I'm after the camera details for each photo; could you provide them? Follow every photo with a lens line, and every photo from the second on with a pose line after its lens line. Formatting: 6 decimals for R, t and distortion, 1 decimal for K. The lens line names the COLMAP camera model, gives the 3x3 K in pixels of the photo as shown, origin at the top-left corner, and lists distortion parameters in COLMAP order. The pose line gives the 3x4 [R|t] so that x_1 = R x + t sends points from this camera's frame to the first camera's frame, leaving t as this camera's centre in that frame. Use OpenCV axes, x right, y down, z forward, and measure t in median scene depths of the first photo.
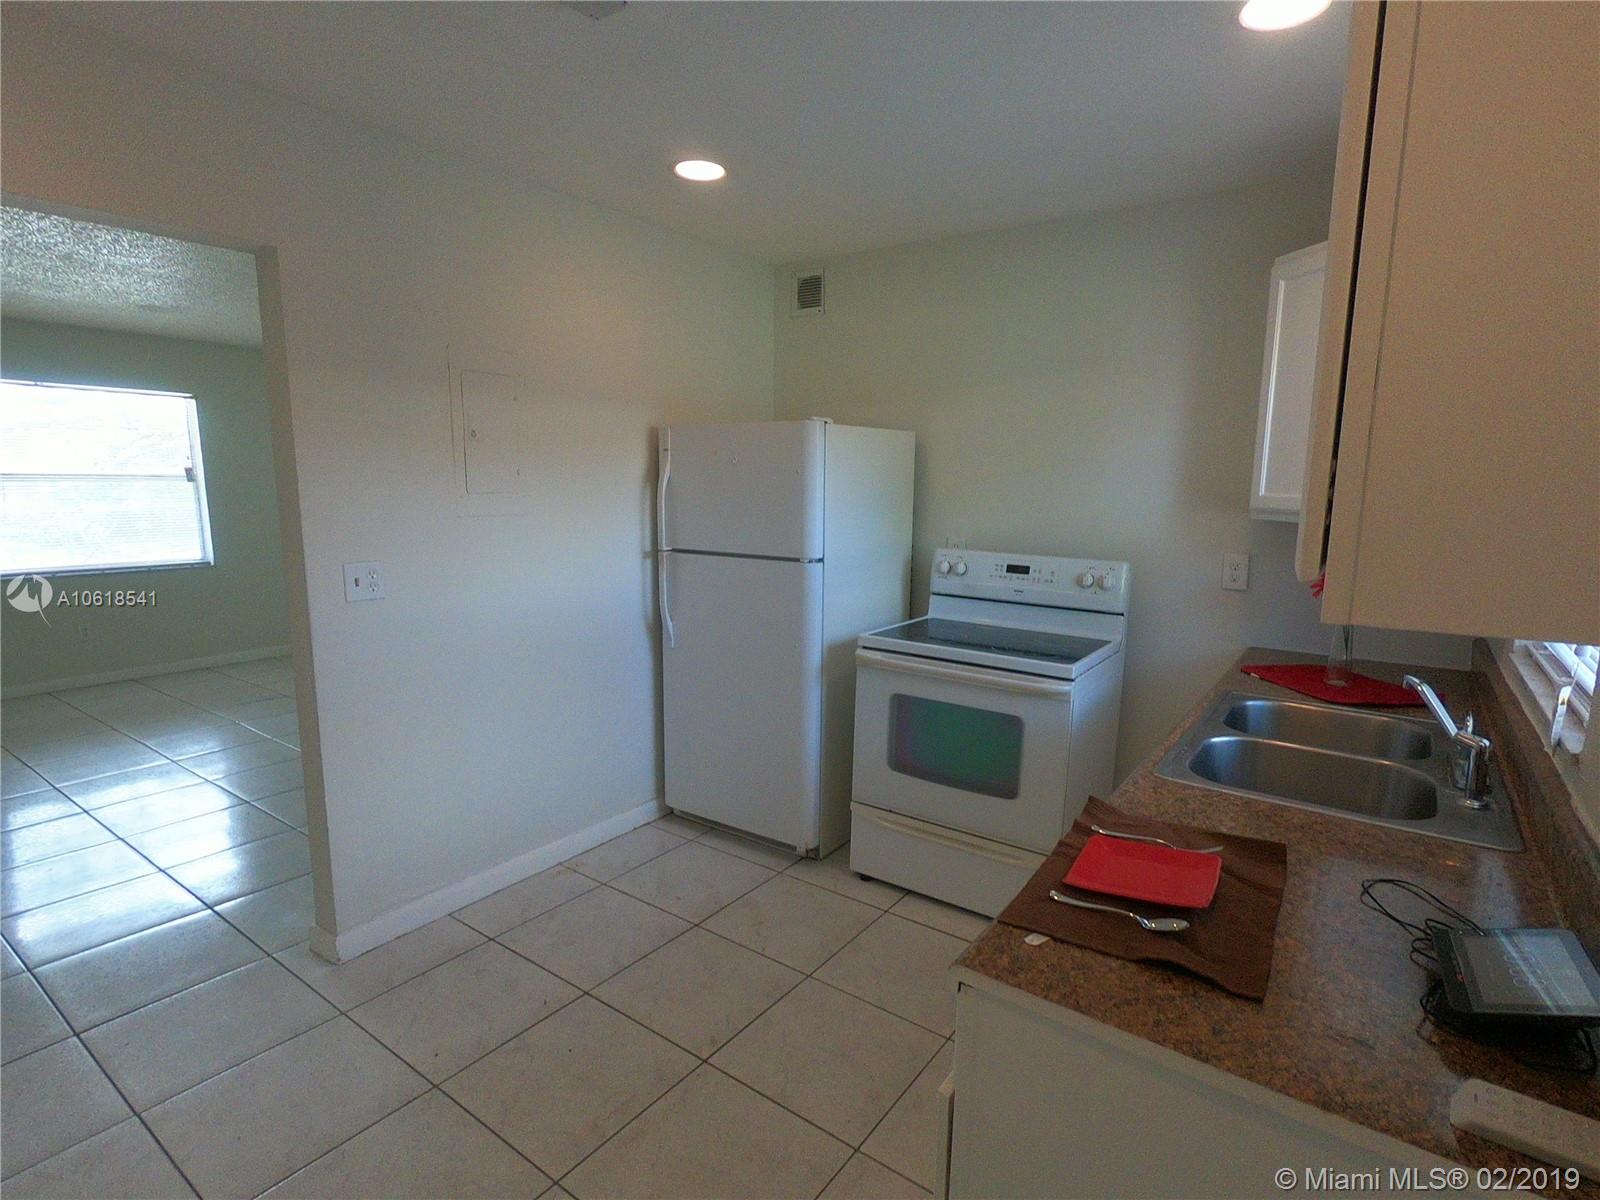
lens RADIAL K [[817.9, 0, 798.2], [0, 817.9, 610.7], [0, 0, 1]] dist [0.003225, 0.001456]
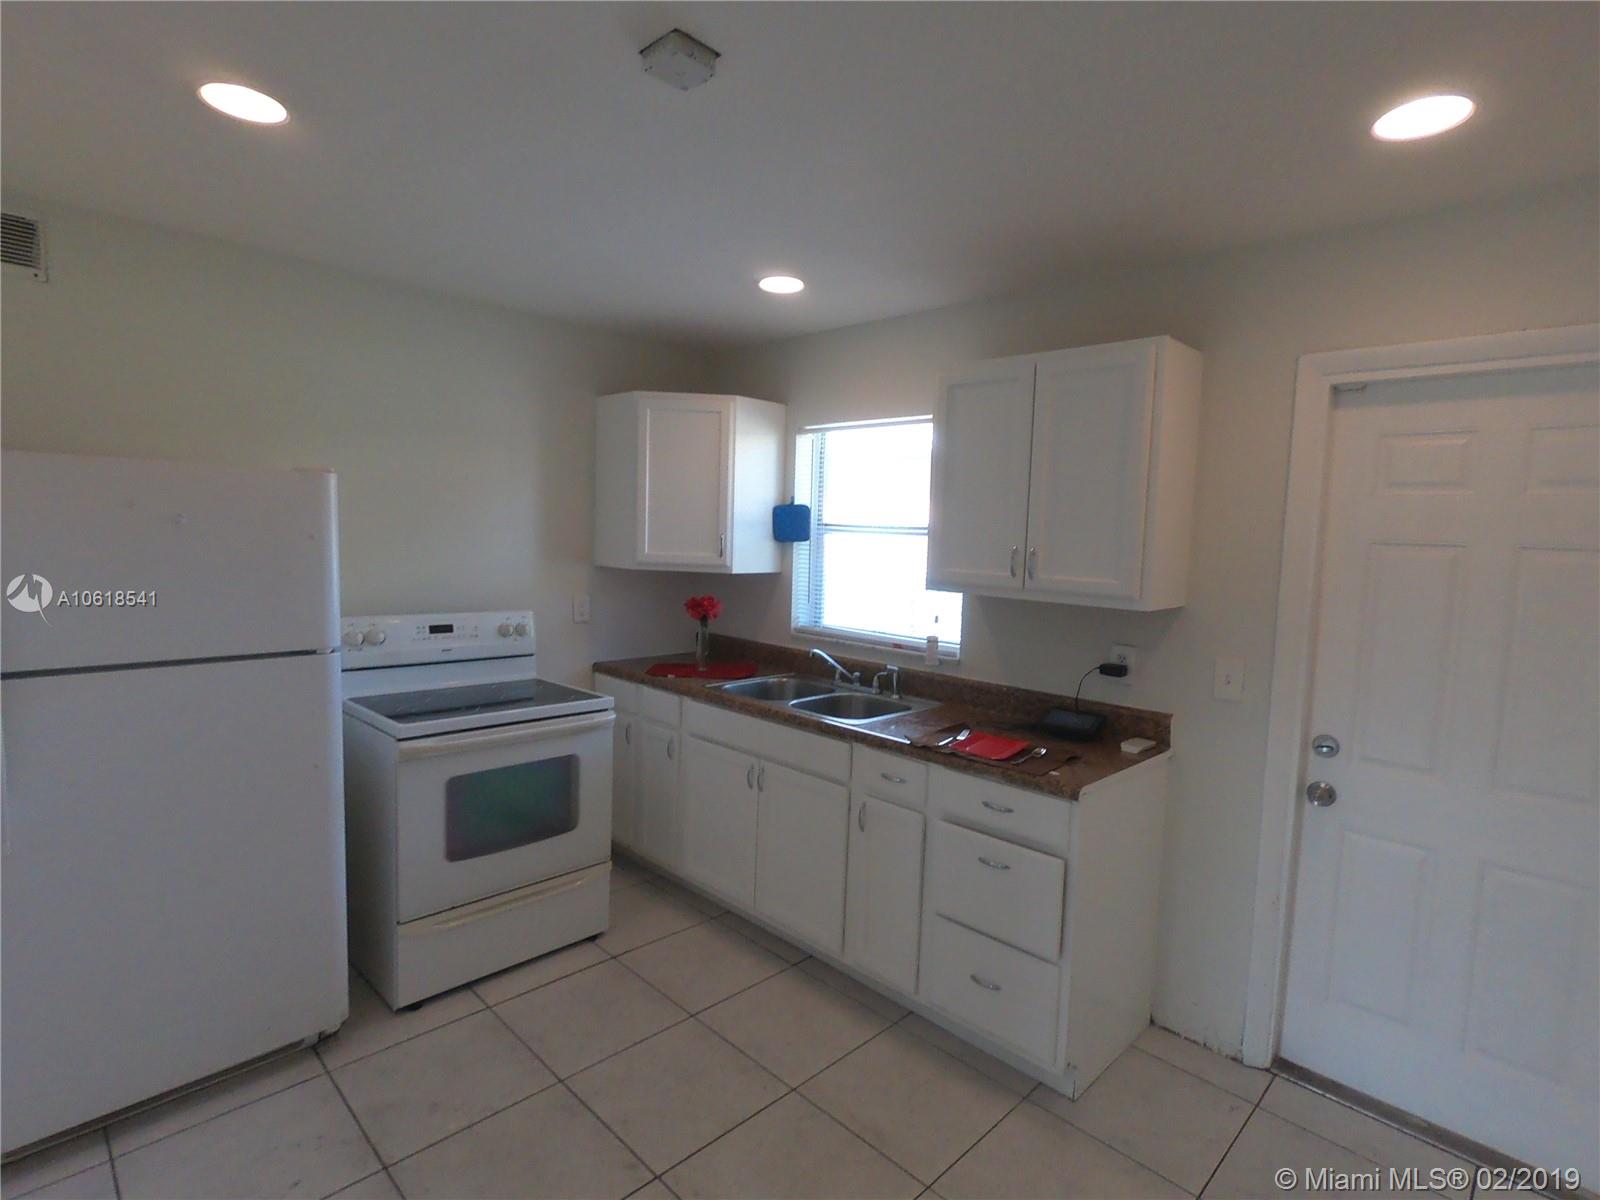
lens RADIAL K [[817.9, 0, 810.4], [0, 817.9, 593.9], [0, 0, 1]] dist [0.003225, 0.001456]
pose [[0.145991, -0.085088, 0.985620, -0.673117], [0.125499, 0.989838, 0.066864, -0.107407], [-0.981293, 0.113933, 0.155186, 0.415030]]
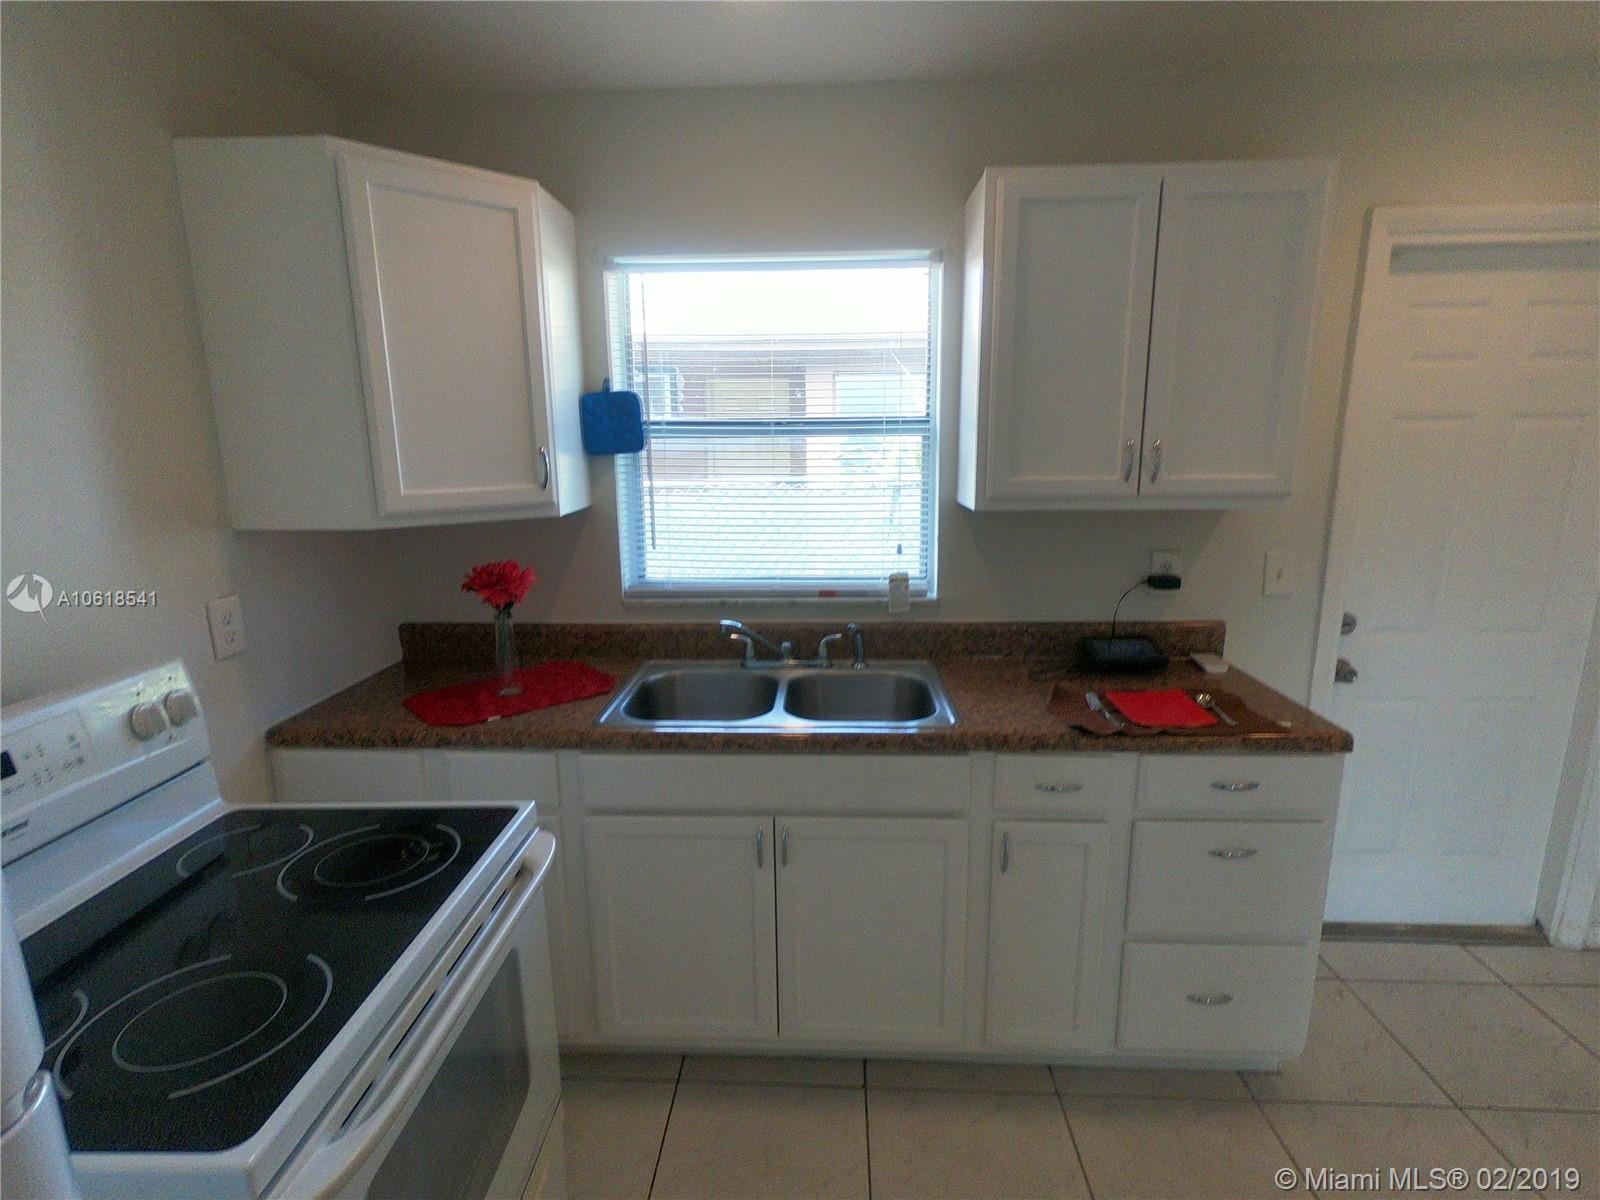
lens RADIAL K [[817.9, 0, 792.3], [0, 817.9, 609.6], [0, 0, 1]] dist [0.003225, 0.001456]
pose [[-0.549379, -0.180775, 0.815784, -0.182715], [0.137351, 0.943498, 0.301573, -0.176935], [-0.824207, 0.277726, -0.493508, 0.908558]]
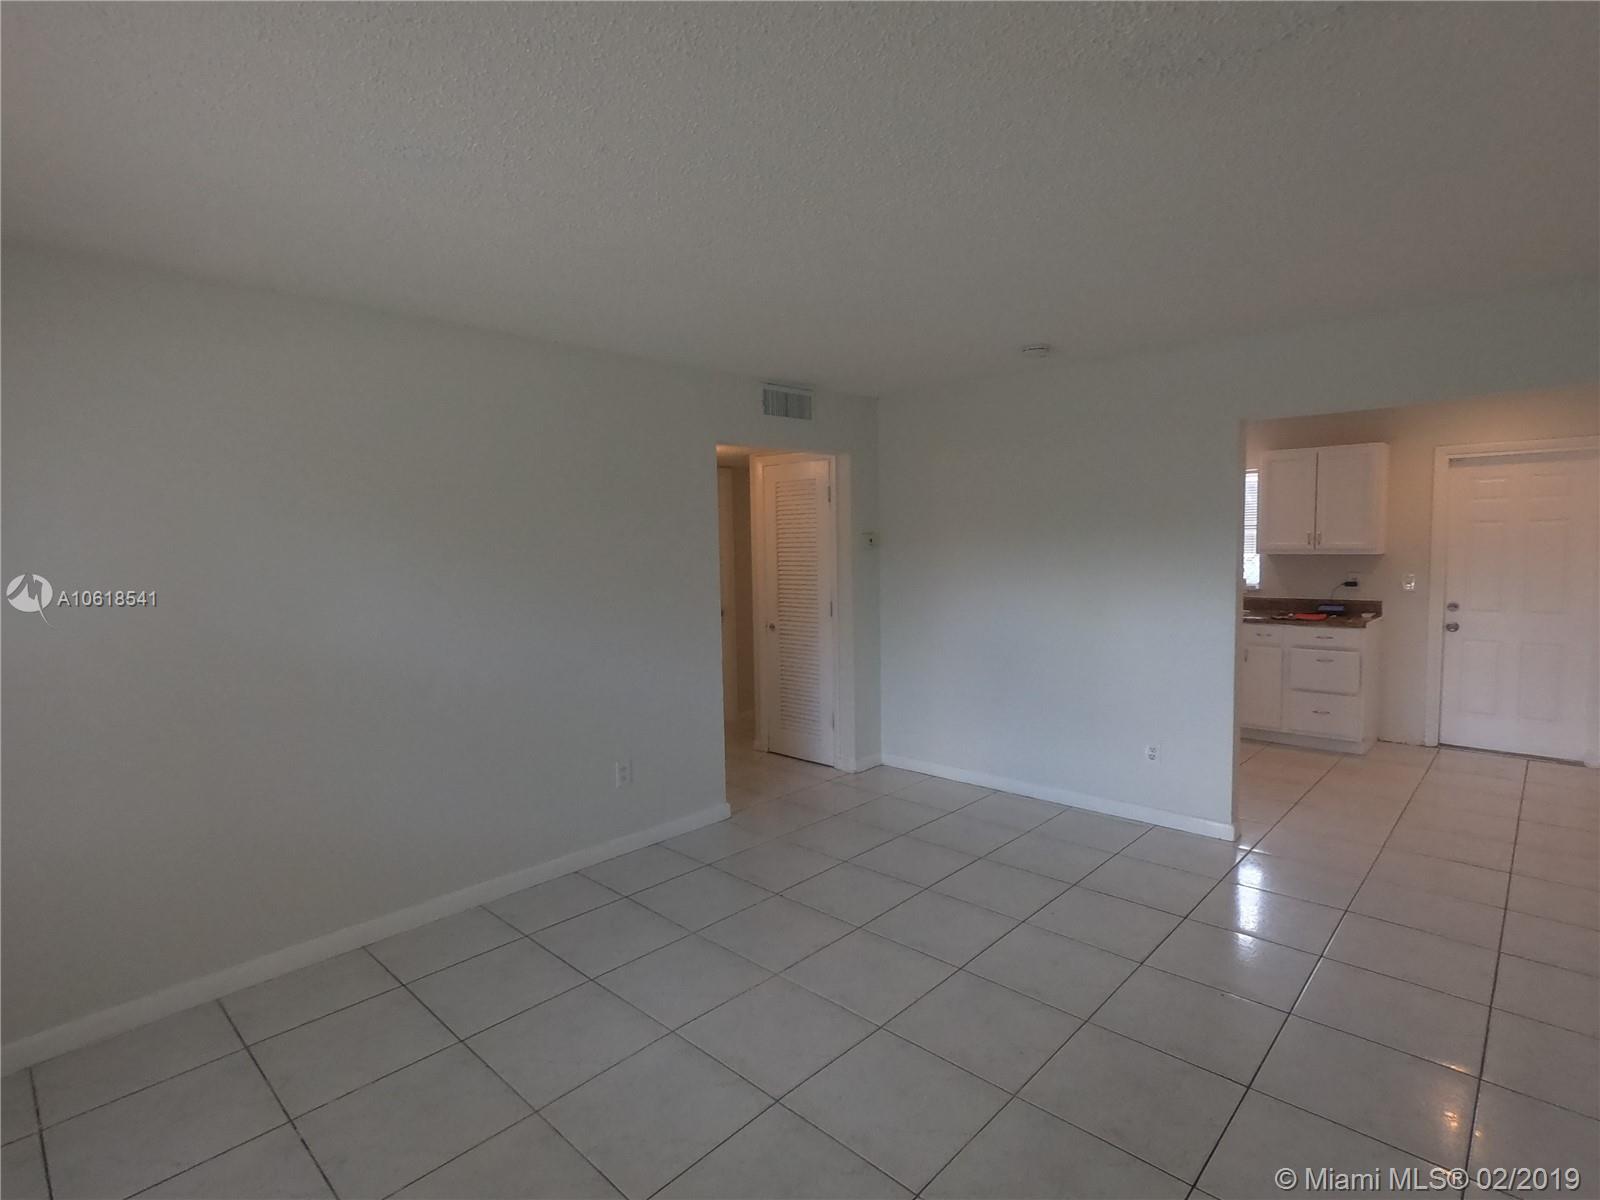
lens RADIAL K [[817.9, 0, 801.2], [0, 817.9, 595.9], [0, 0, 1]] dist [0.003225, 0.001456]
pose [[0.112150, -0.076164, 0.990768, -1.907056], [0.171300, 0.983613, 0.056224, -0.240971], [-0.978815, 0.163413, 0.123359, 1.322963]]
